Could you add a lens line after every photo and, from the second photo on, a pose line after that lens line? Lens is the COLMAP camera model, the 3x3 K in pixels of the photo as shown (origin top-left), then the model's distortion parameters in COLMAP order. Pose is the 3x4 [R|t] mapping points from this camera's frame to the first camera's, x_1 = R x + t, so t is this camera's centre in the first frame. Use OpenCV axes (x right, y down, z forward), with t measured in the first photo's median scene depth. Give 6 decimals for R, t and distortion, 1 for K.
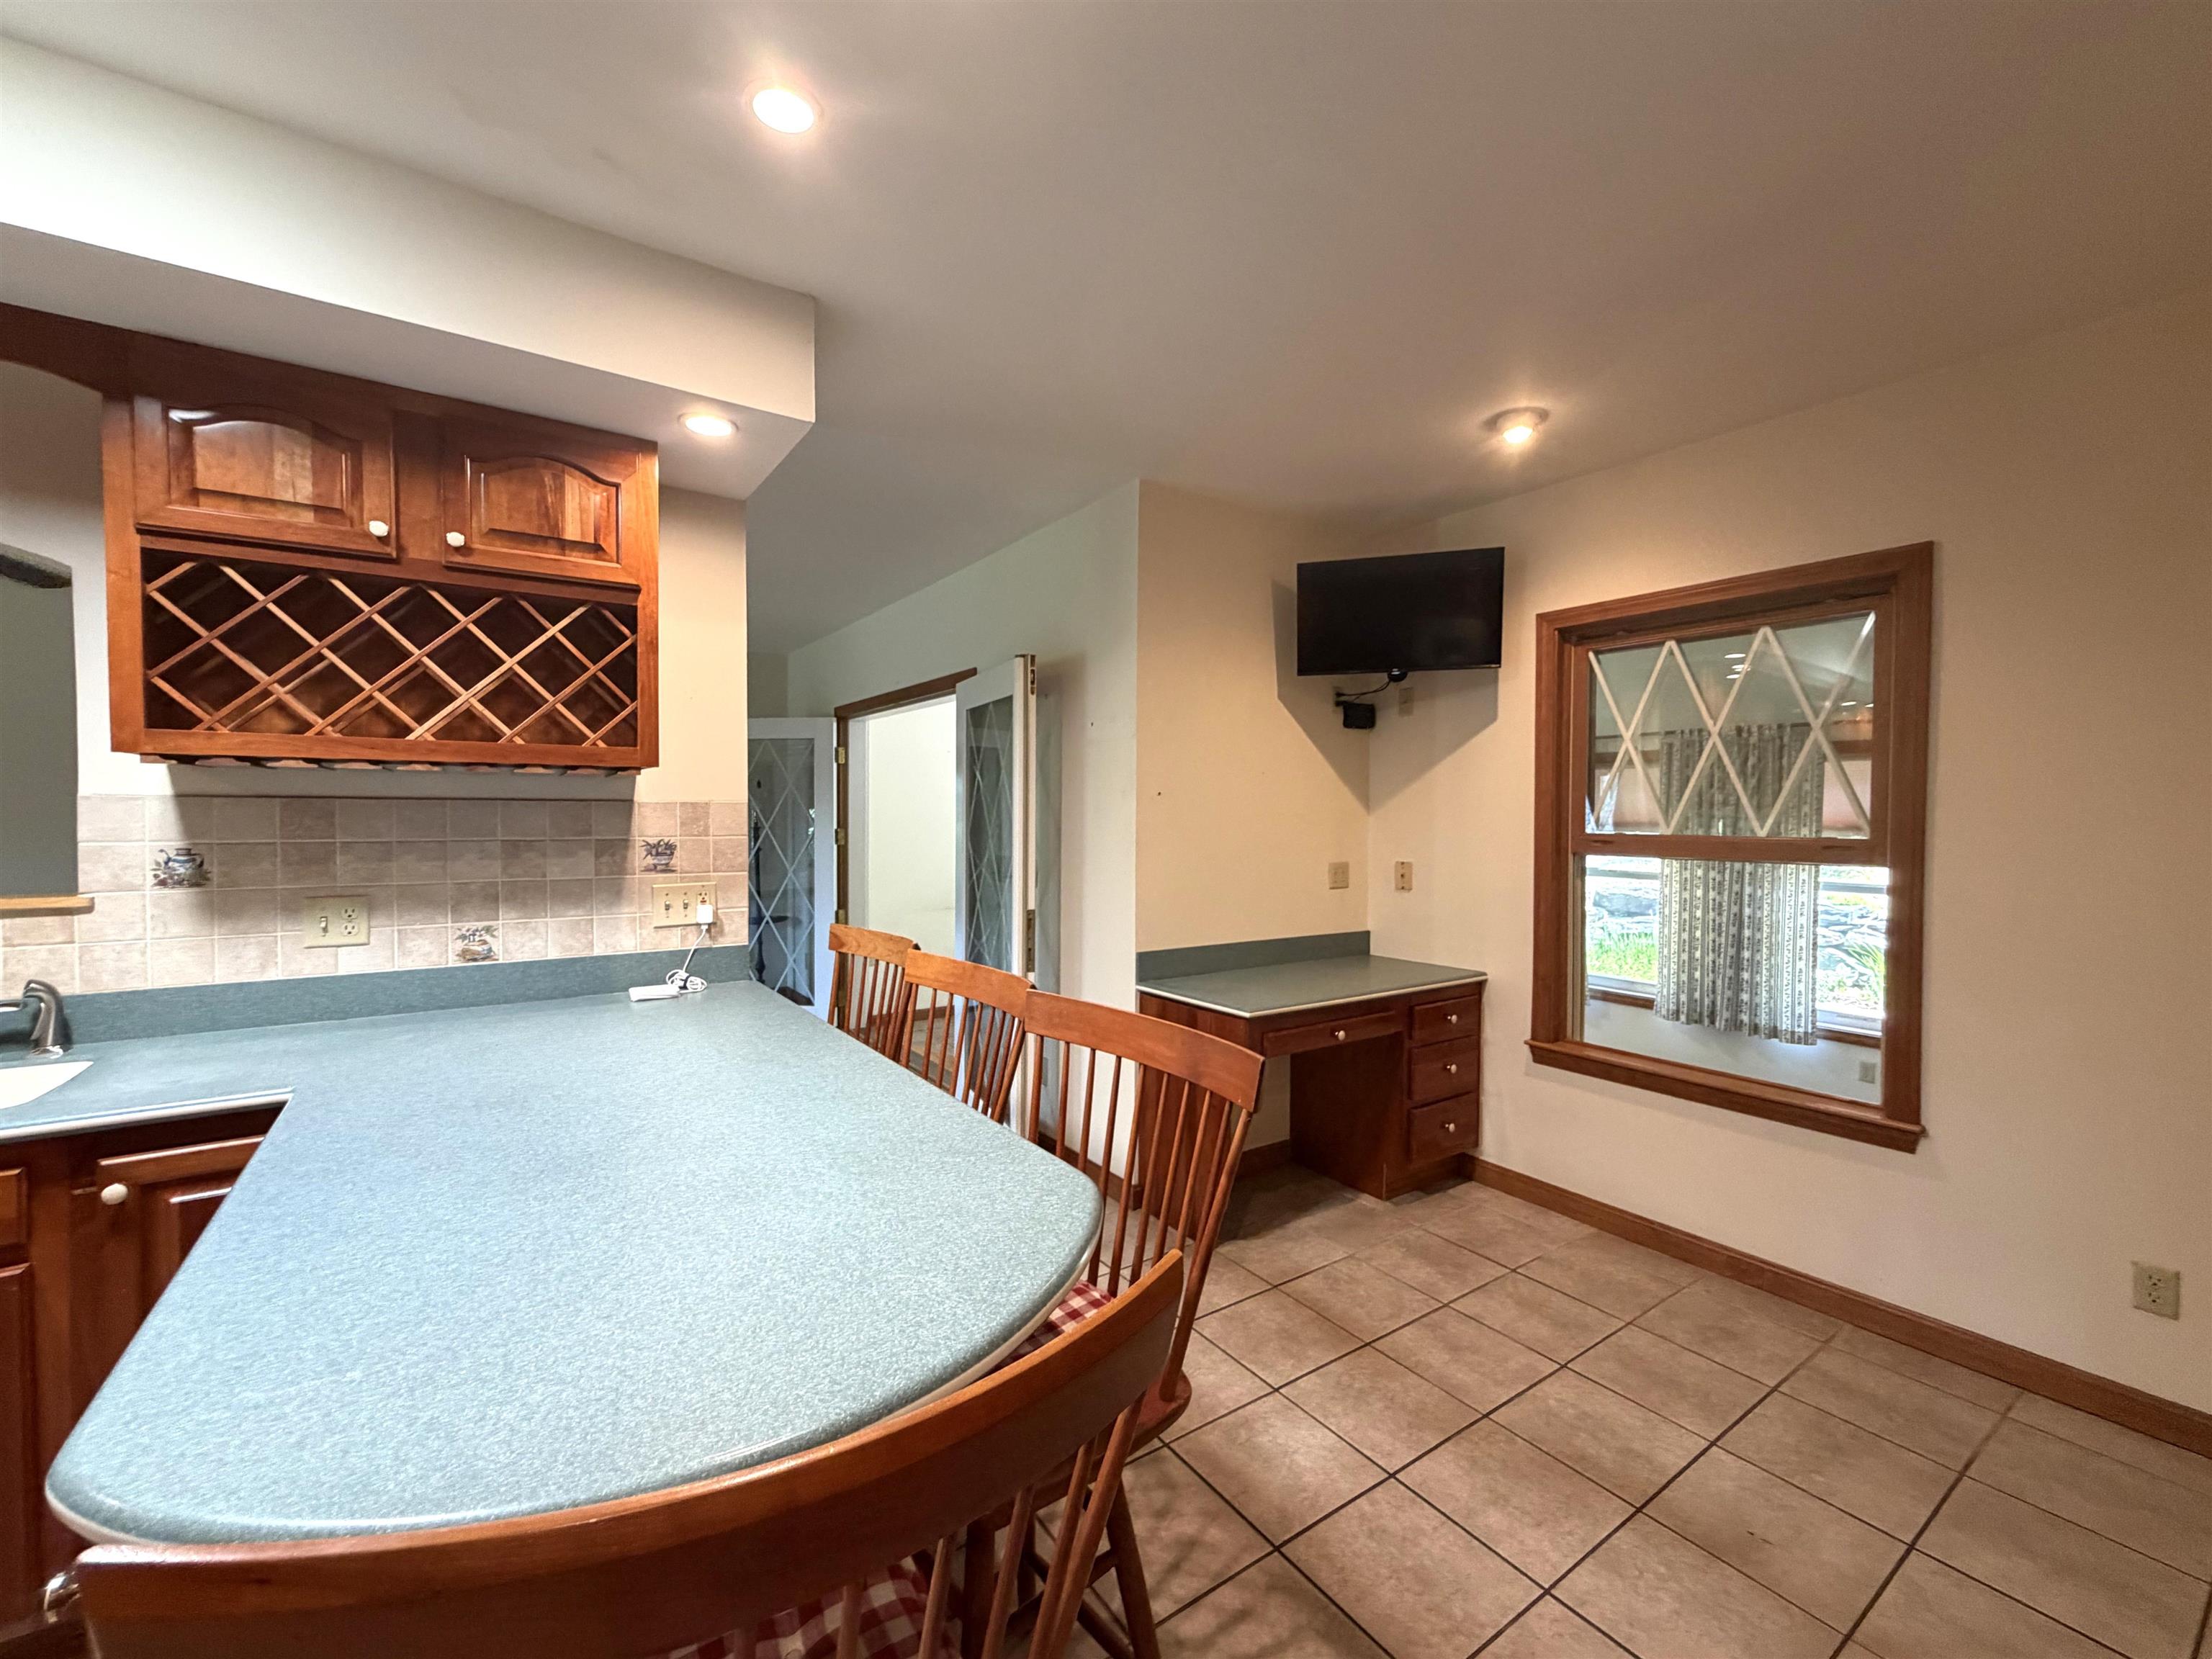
lens RADIAL K [[900.8, 0, 1088.7], [0, 900.8, 835.8], [0, 0, 1]] dist [-0.001276, 0.000013]
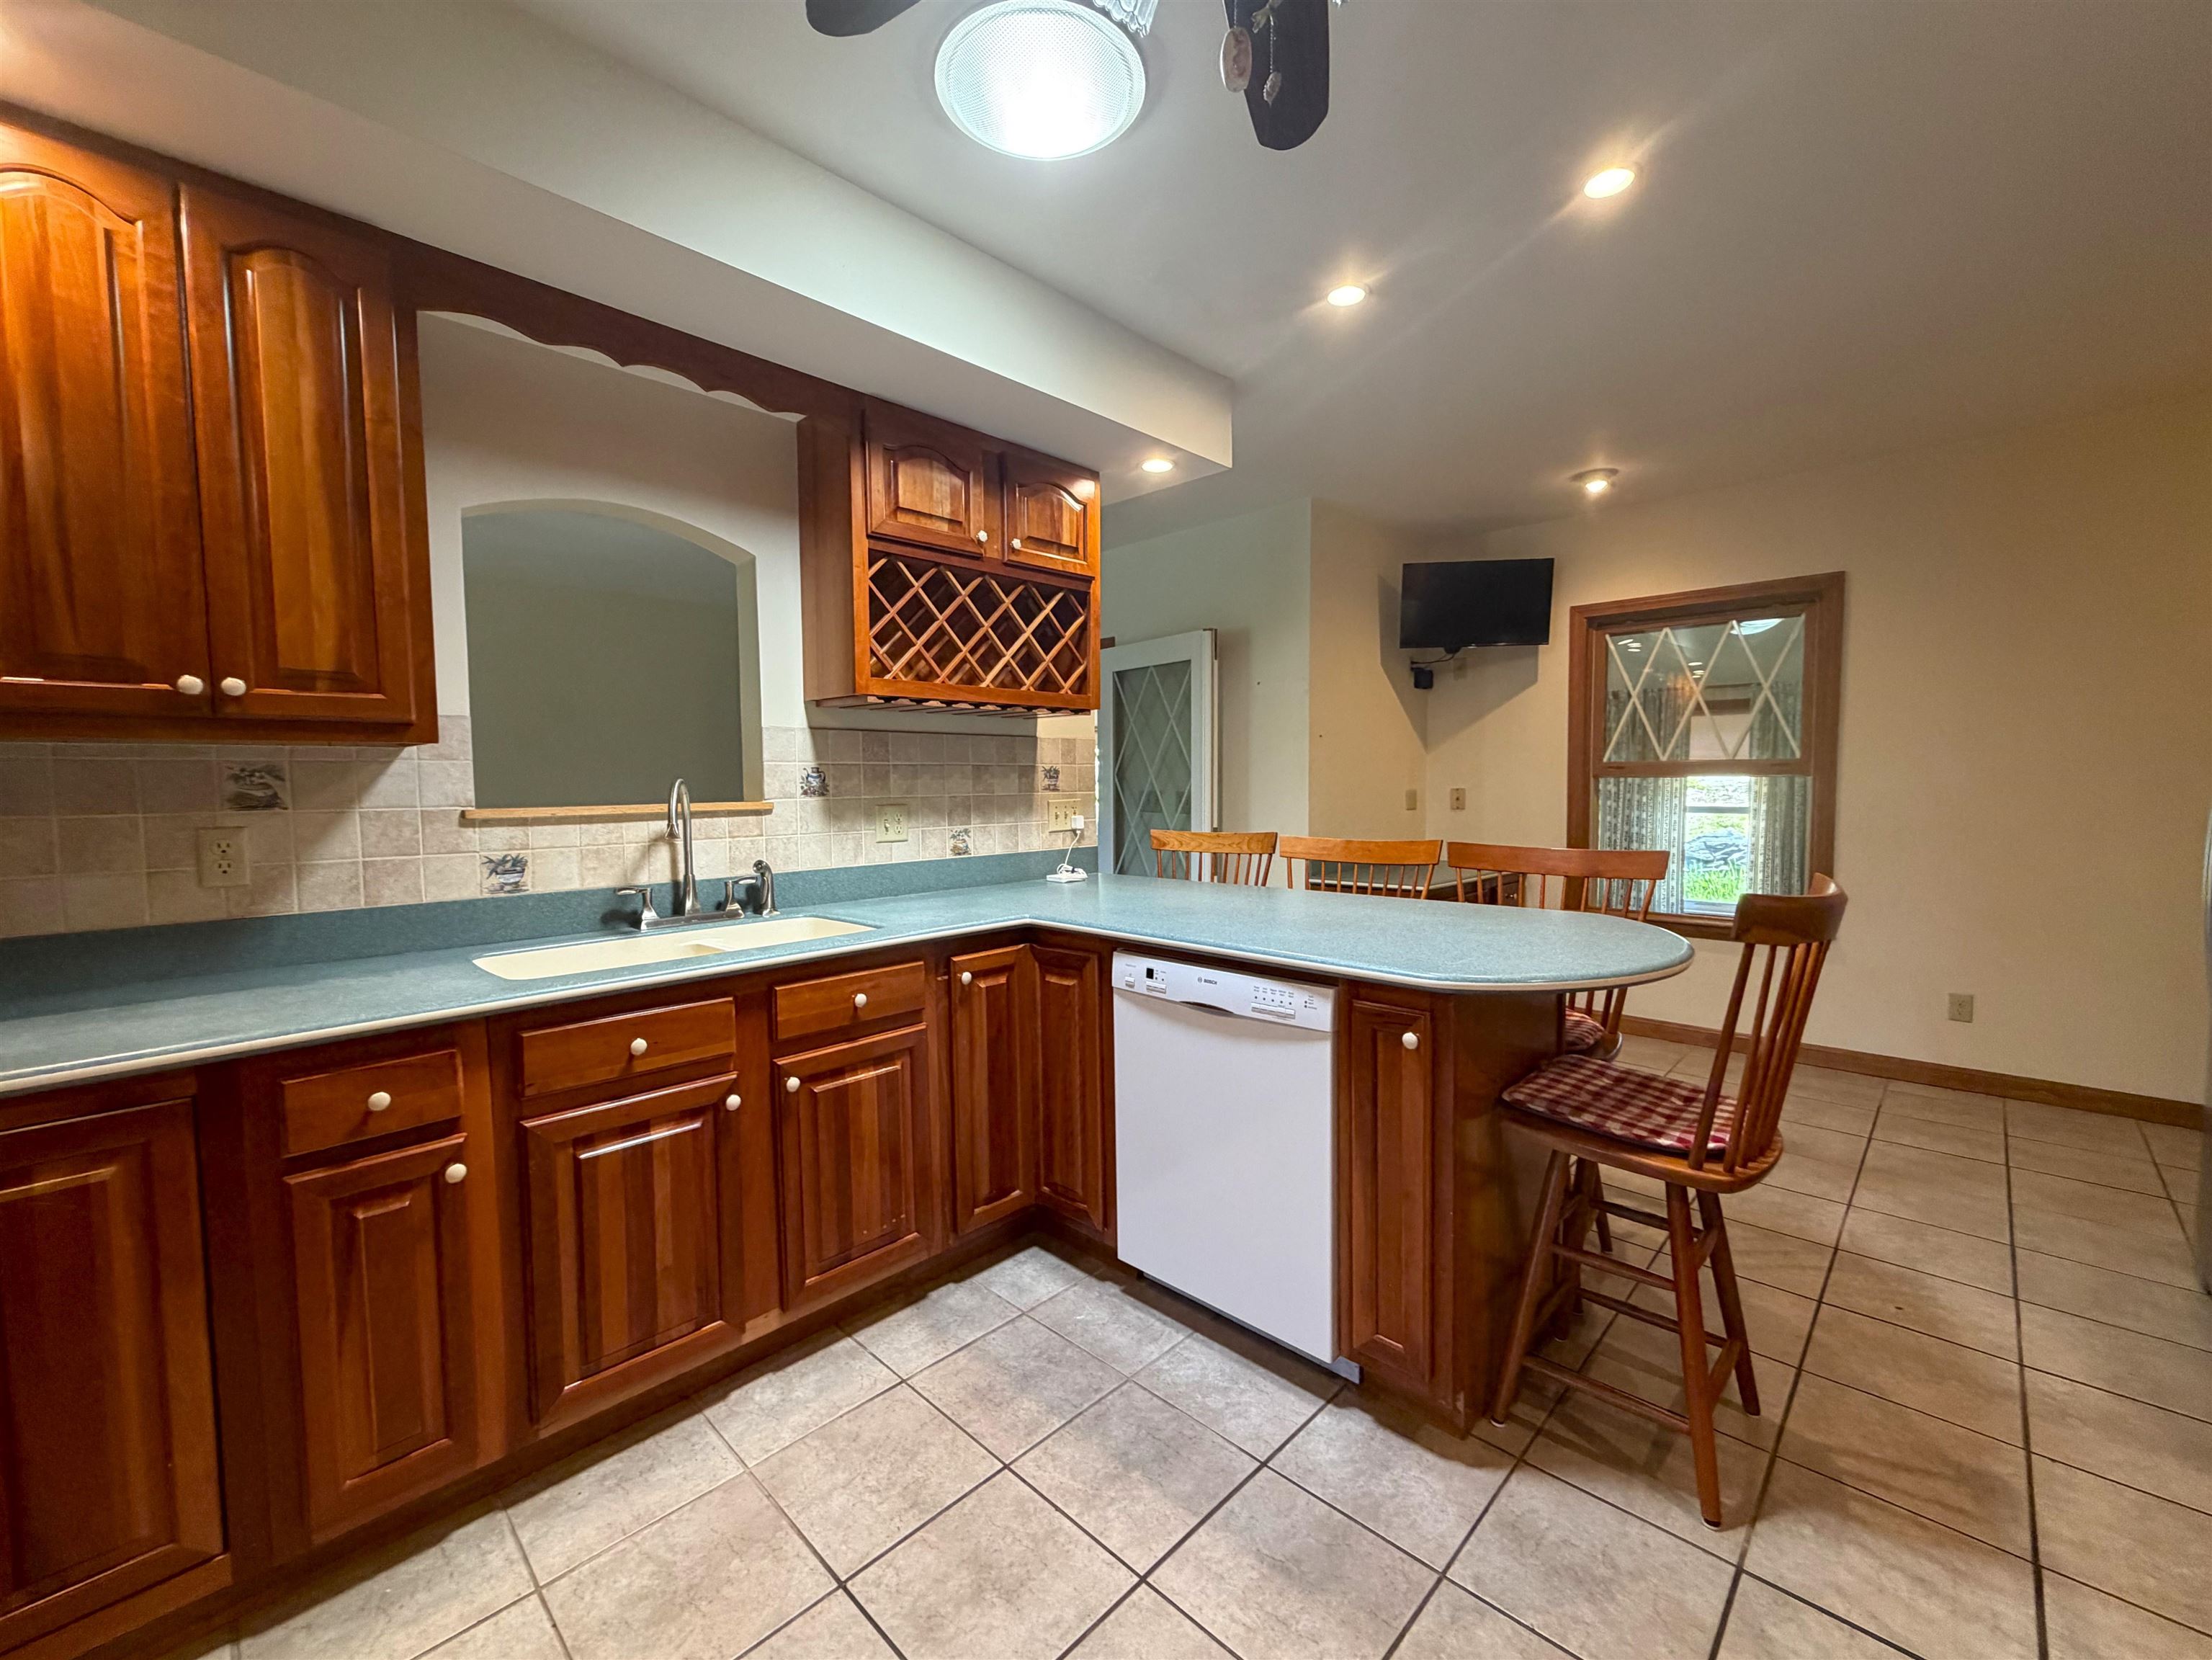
lens RADIAL K [[886.1, 0, 1112.5], [0, 886.1, 830.4], [0, 0, 1]] dist [0.000396, 0.000061]
pose [[0.980245, -0.026699, 0.195976, -0.687351], [0.020485, 0.999223, 0.033664, 0.060310], [-0.196722, -0.028984, 0.980031, -0.325164]]
